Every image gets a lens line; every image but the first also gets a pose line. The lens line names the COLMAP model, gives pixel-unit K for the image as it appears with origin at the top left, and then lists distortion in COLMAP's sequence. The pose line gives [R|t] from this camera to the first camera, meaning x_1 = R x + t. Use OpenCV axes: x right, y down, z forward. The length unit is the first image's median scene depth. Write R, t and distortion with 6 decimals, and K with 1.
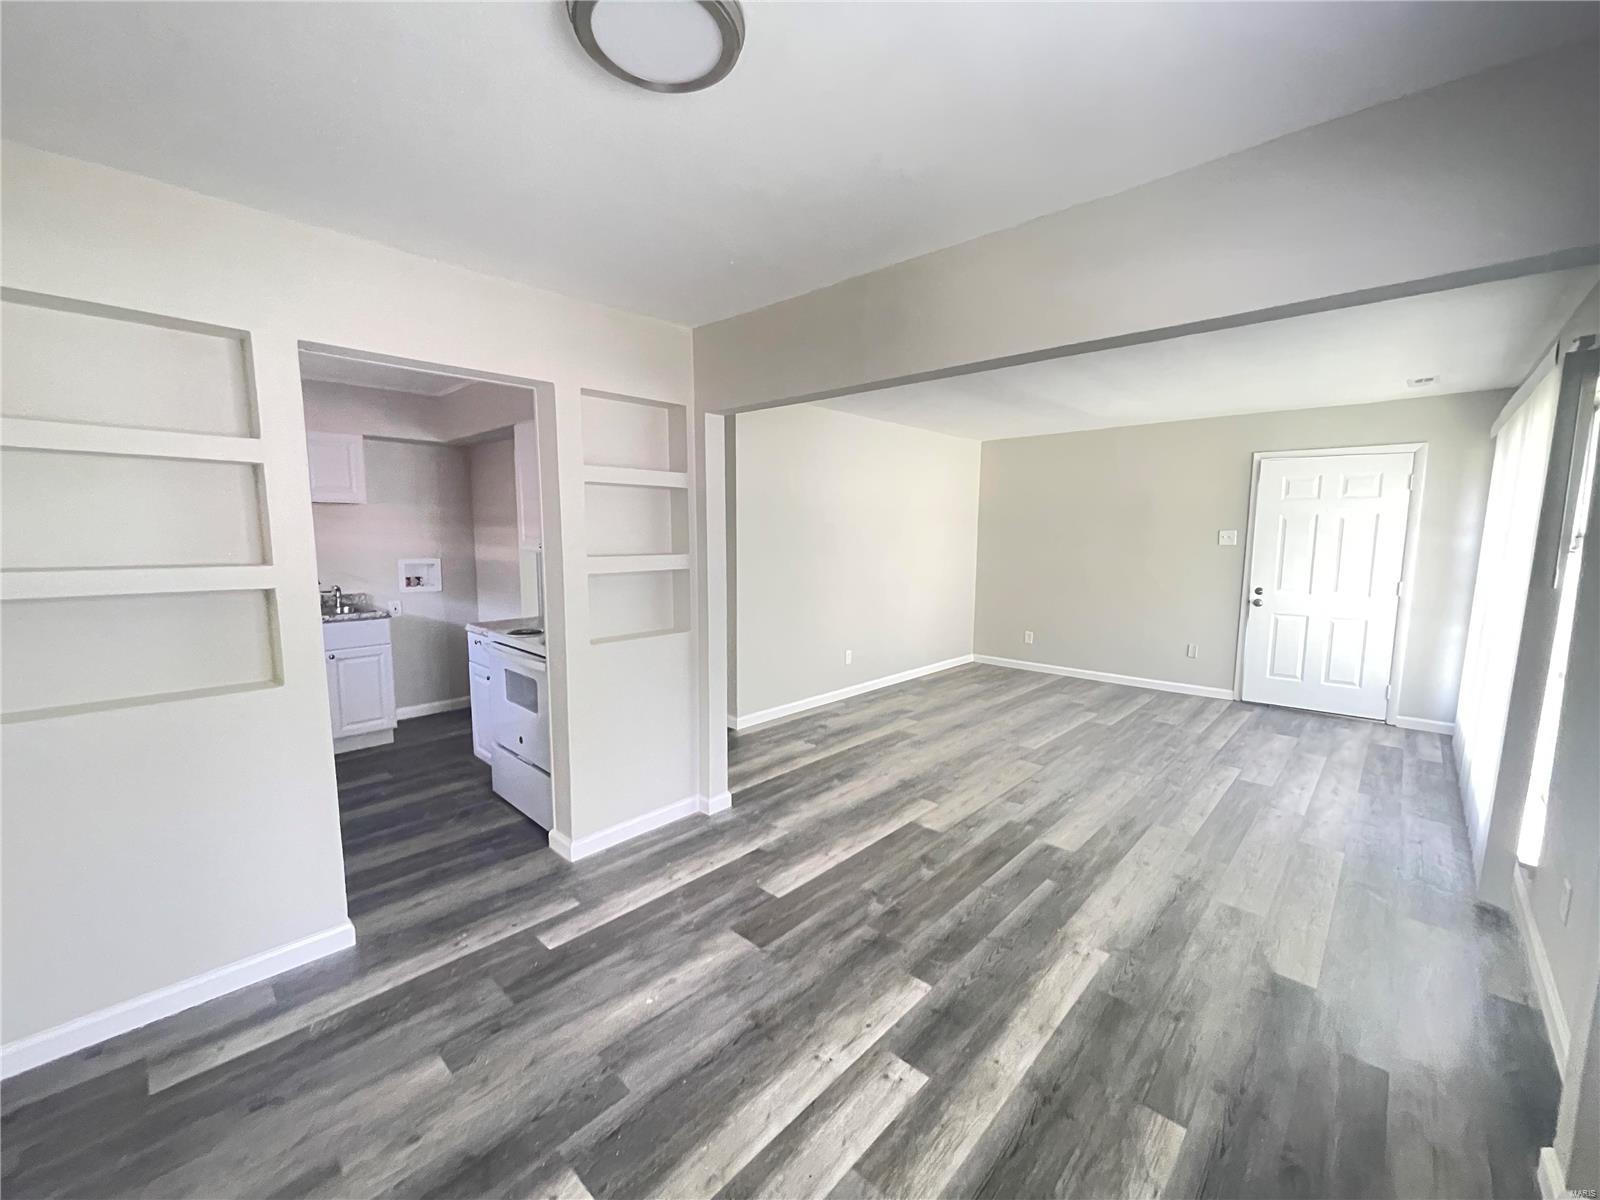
lens RADIAL K [[649.2, 0, 796.1], [0, 649.2, 603.9], [0, 0, 1]] dist [-0.001357, -0.000206]
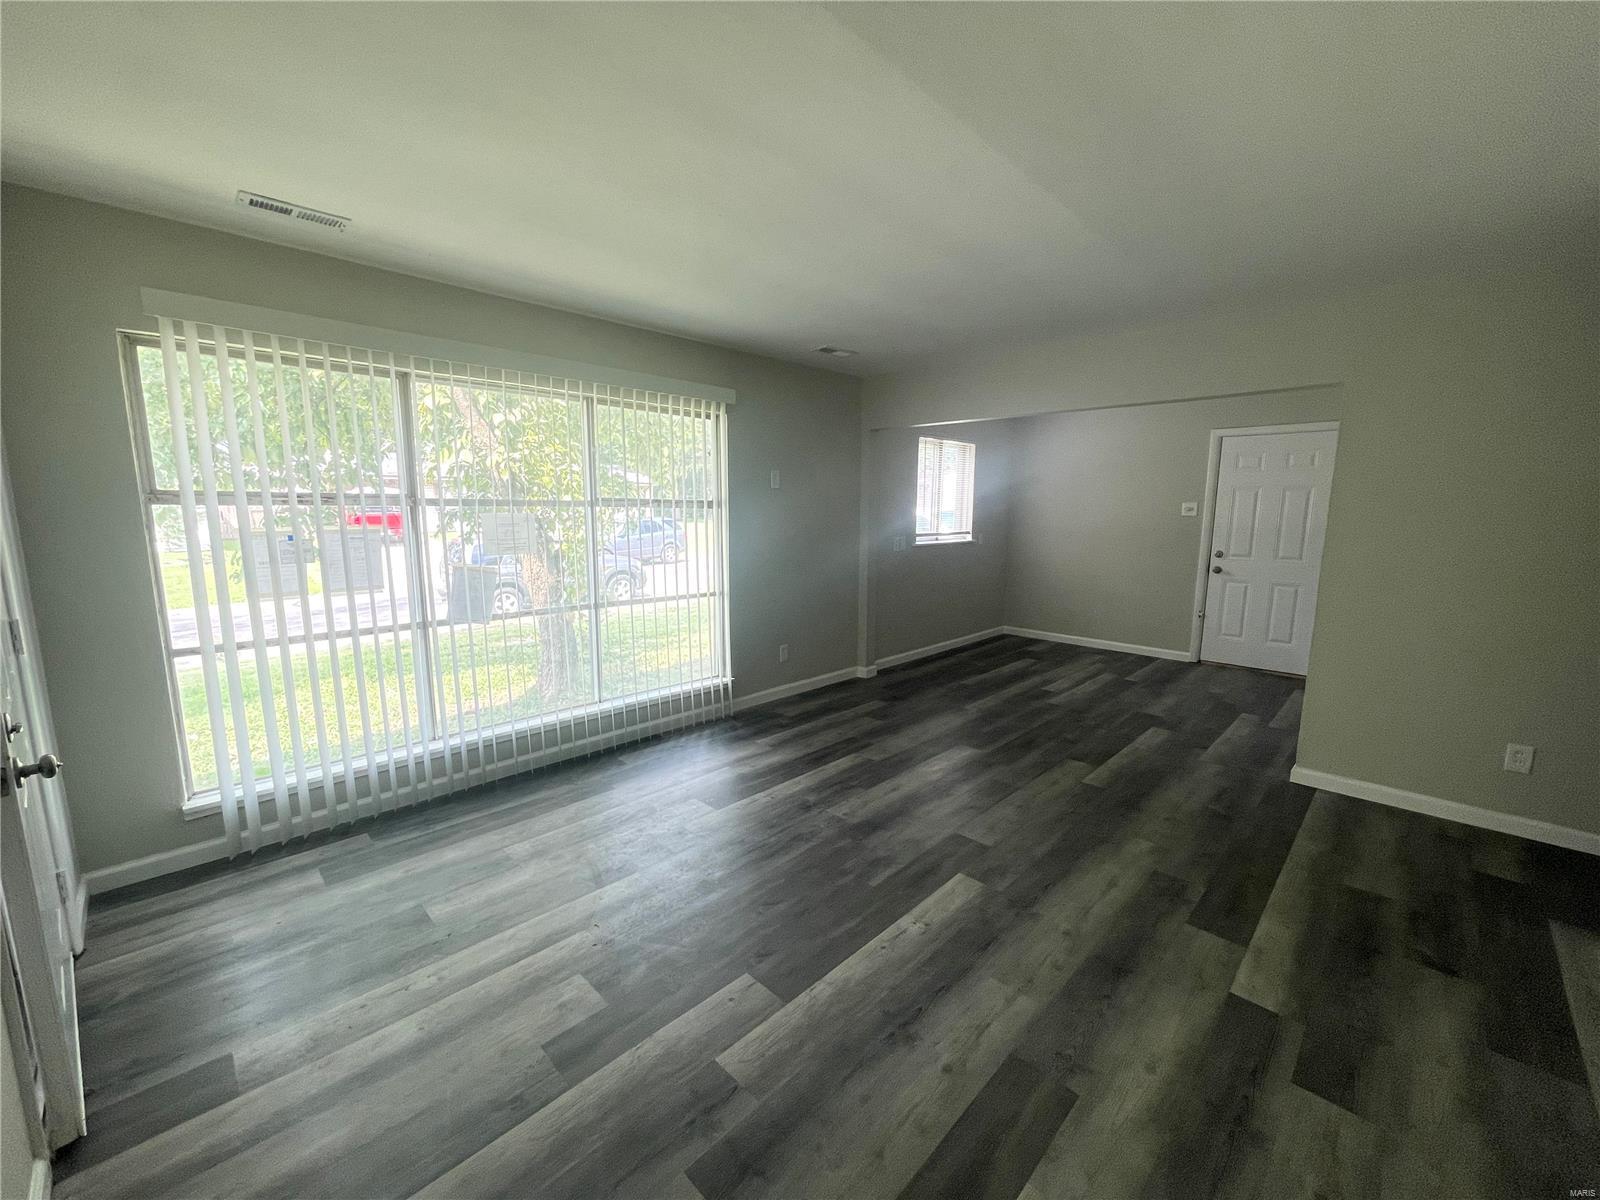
lens RADIAL K [[649.2, 0, 796.1], [0, 649.2, 603.9], [0, 0, 1]] dist [-0.001357, -0.000206]
pose [[-0.999680, -0.018563, 0.017179, 0.683672], [-0.013257, 0.962998, 0.269181, -0.222304], [-0.021540, 0.268867, -0.962937, 2.018801]]
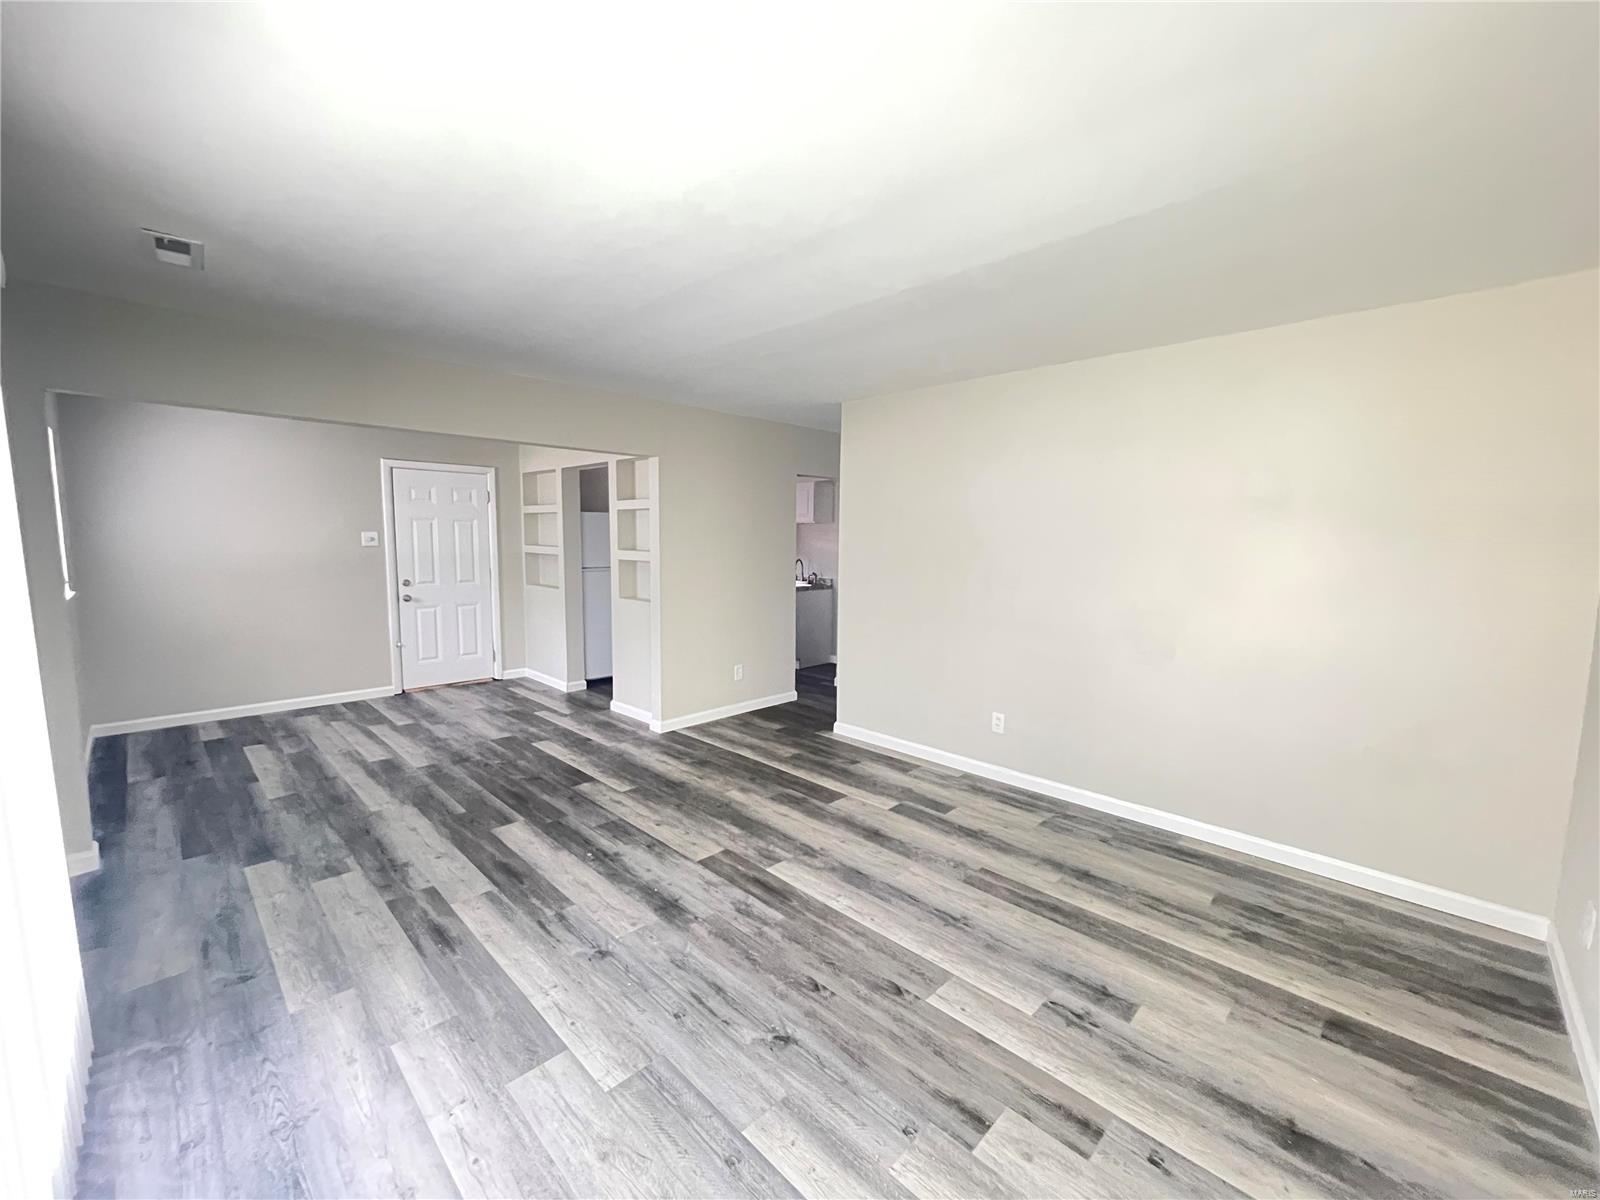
lens RADIAL K [[649.2, 0, 796.1], [0, 649.2, 603.9], [0, 0, 1]] dist [-0.001357, -0.000206]
pose [[-0.024781, 0.094814, -0.995187, 1.335575], [-0.127674, 0.987040, 0.097217, -0.146253], [0.991507, 0.129469, -0.012354, 1.349097]]
